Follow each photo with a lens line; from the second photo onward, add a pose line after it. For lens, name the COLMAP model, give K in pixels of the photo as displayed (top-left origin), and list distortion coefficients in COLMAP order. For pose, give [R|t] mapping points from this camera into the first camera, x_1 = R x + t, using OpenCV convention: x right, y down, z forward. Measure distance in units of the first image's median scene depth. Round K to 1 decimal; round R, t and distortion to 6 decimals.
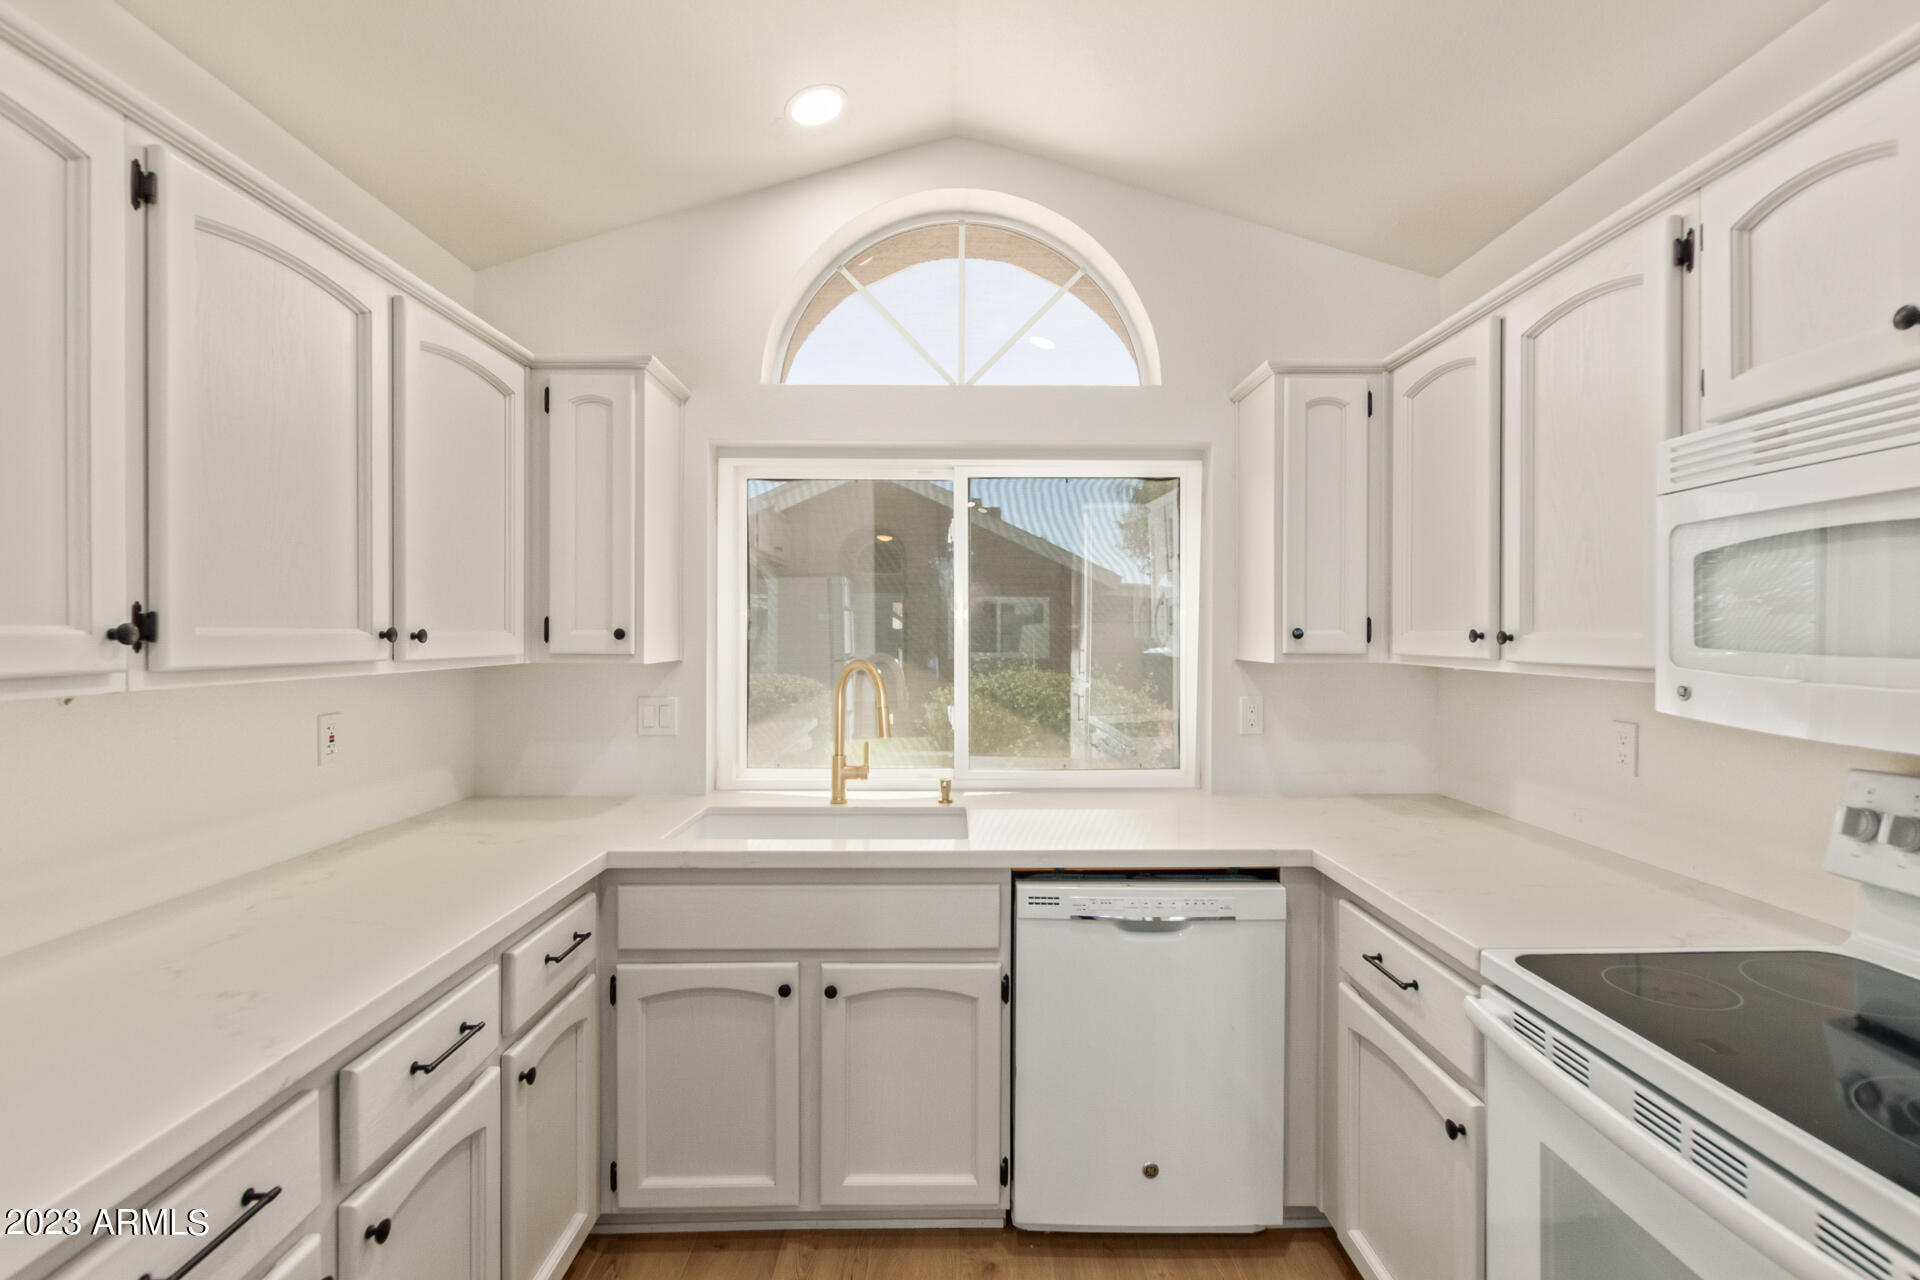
lens RADIAL K [[871.3, 0, 960.0], [0, 871.3, 635.9], [0, 0, 1]] dist [0.007772, -0.006003]
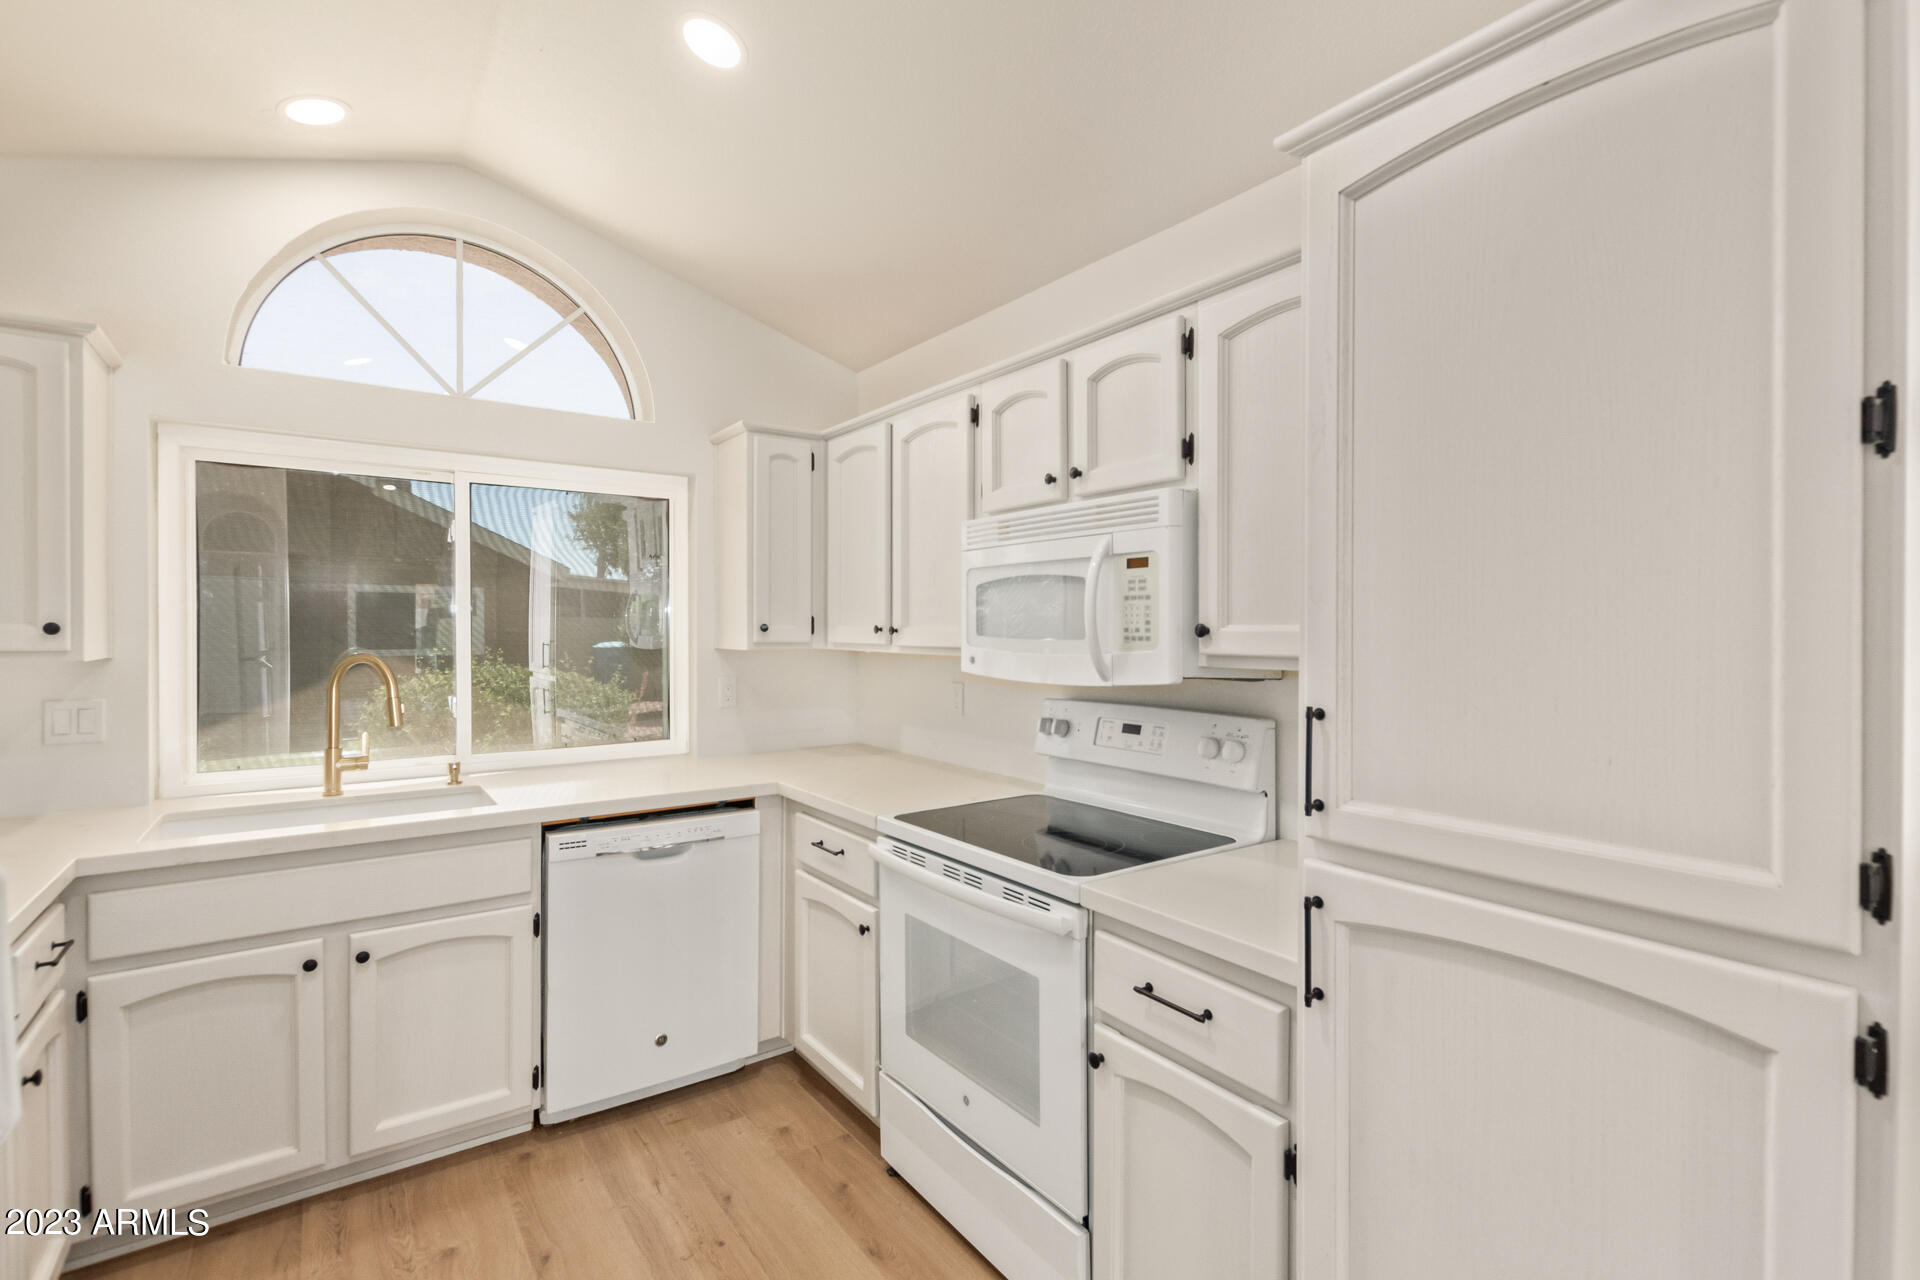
lens RADIAL K [[871.3, 0, 960.0], [0, 871.3, 635.9], [0, 0, 1]] dist [0.007772, -0.006003]
pose [[0.818082, -0.005641, 0.575075, -0.160569], [0.001487, 0.999969, 0.007694, -0.000139], [-0.575100, -0.005439, 0.818065, -0.314758]]
